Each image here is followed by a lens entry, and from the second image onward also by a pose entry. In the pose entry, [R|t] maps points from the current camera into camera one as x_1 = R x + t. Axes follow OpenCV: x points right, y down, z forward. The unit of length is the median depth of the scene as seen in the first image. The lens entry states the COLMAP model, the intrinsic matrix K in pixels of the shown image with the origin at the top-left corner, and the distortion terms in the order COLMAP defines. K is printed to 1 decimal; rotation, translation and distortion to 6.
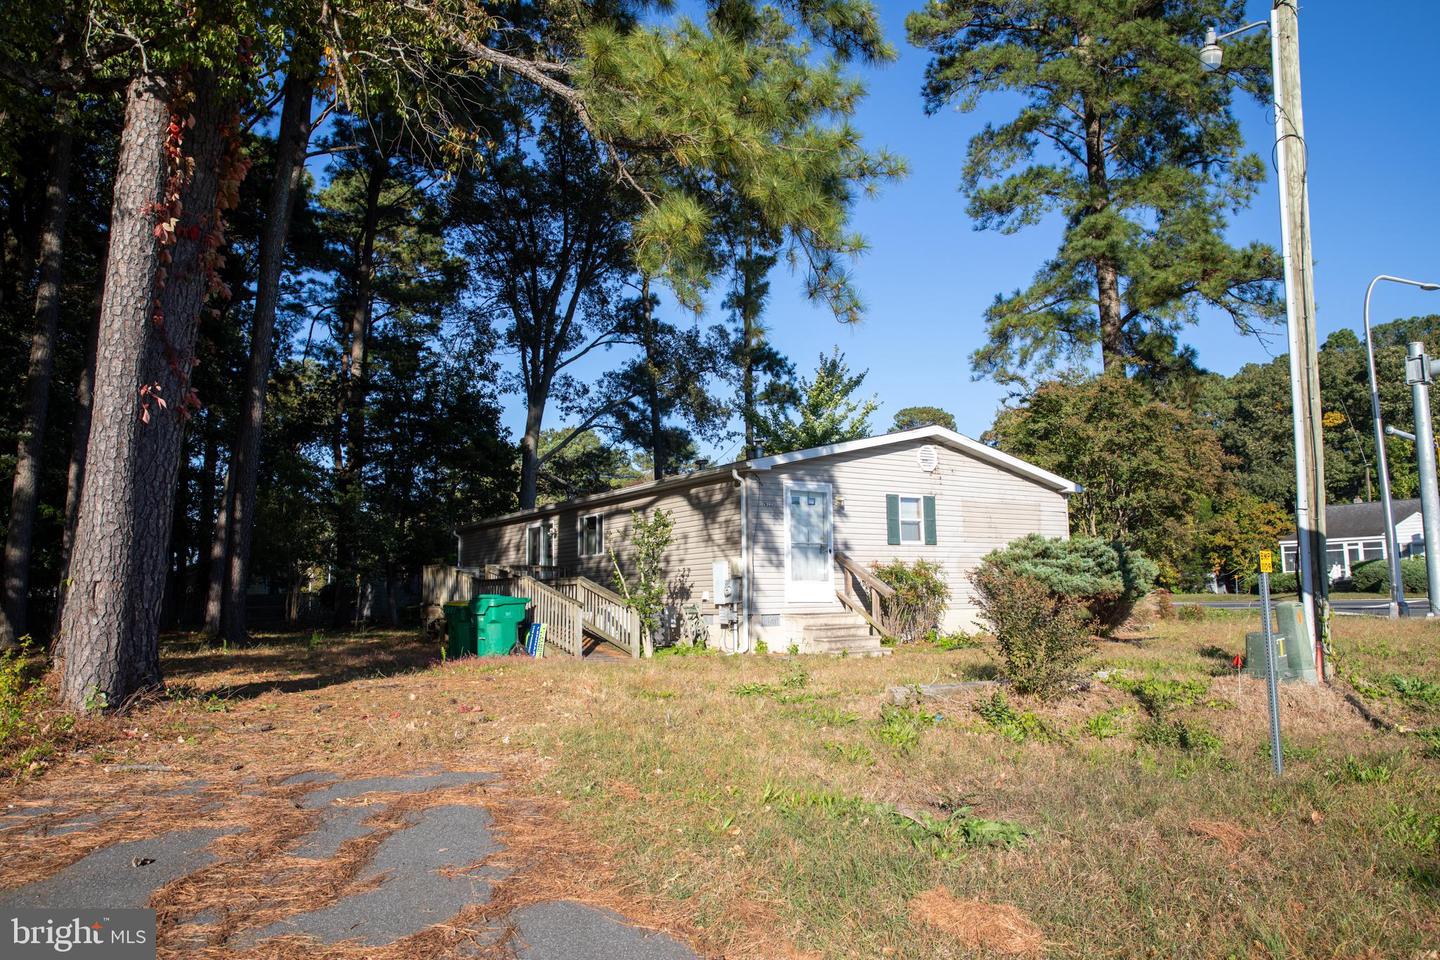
lens RADIAL K [[979.1, 0, 720.0], [0, 979.1, 480.0], [0, 0, 1]] dist [-0.113477, 0.085421]
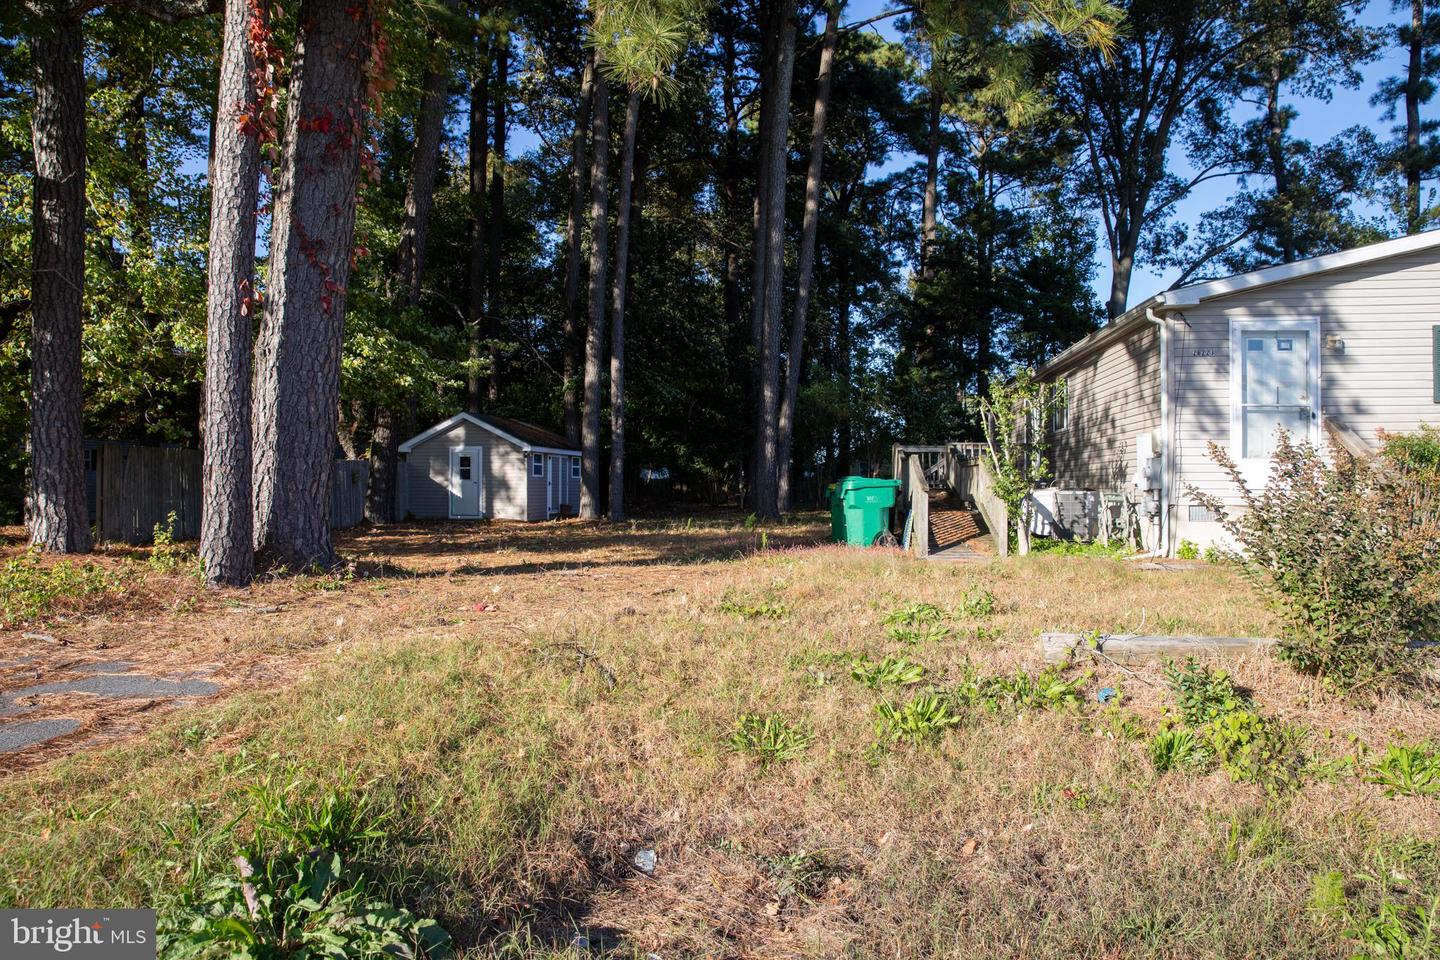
lens RADIAL K [[979.1, 0, 720.0], [0, 979.1, 480.0], [0, 0, 1]] dist [-0.113477, 0.085421]
pose [[0.771865, 0.007580, -0.635741, 0.201145], [0.069414, 0.992947, 0.096116, 0.023438], [0.631985, -0.118318, 0.765895, 0.207534]]
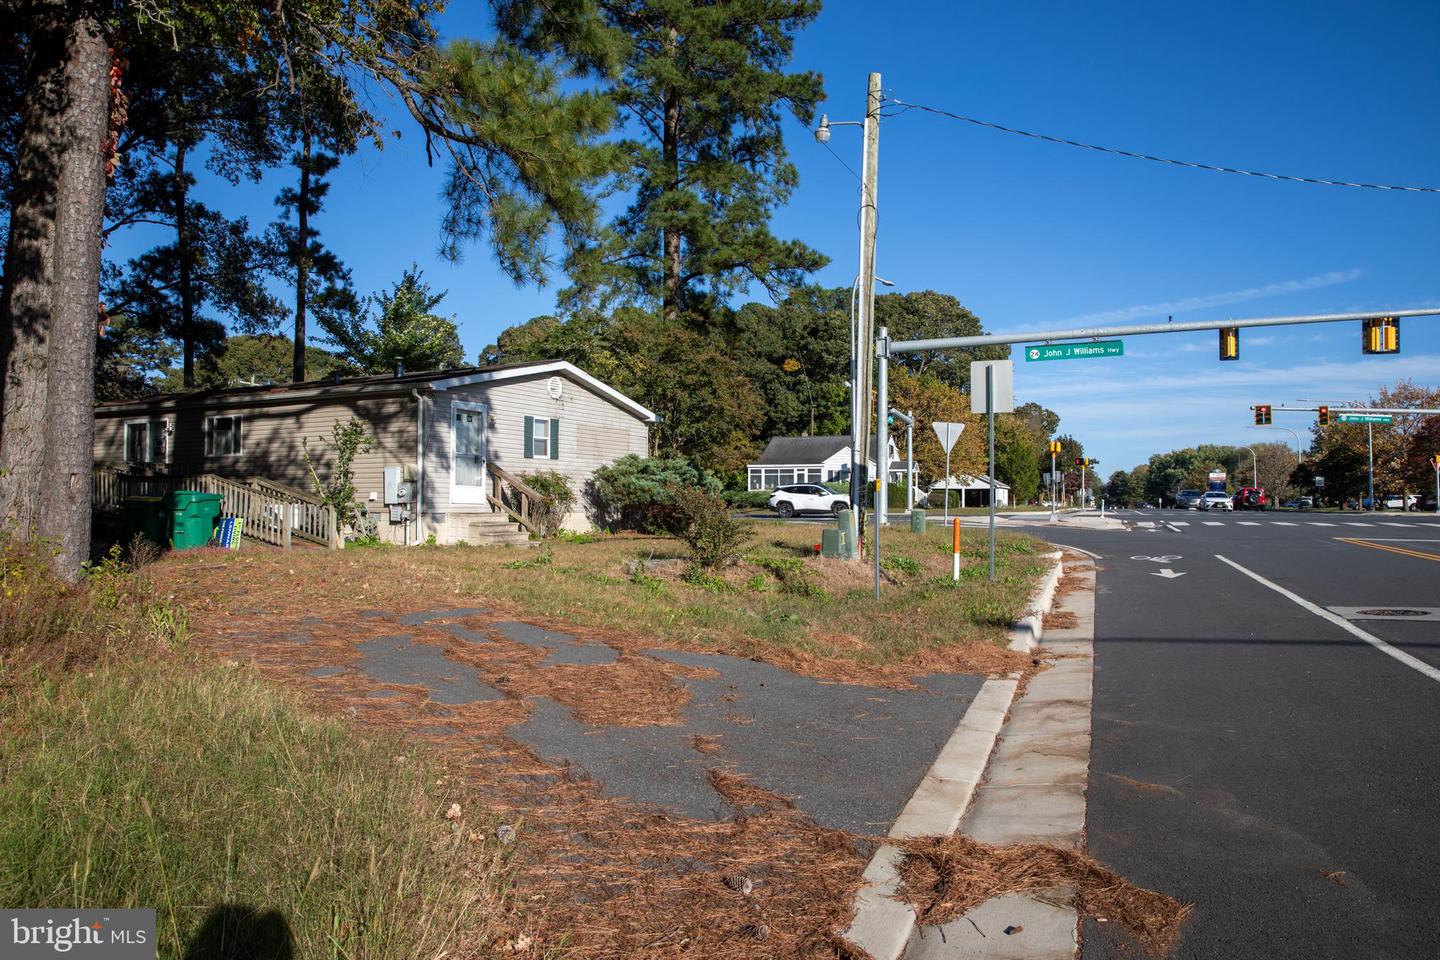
lens RADIAL K [[980.9, 0, 714.3], [0, 980.9, 486.1], [0, 0, 1]] dist [-0.149764, 0.140688]
pose [[0.865187, 0.026959, 0.500724, -0.222527], [-0.076927, 0.993869, 0.079410, -0.012156], [-0.495514, -0.107224, 0.861957, -0.155220]]
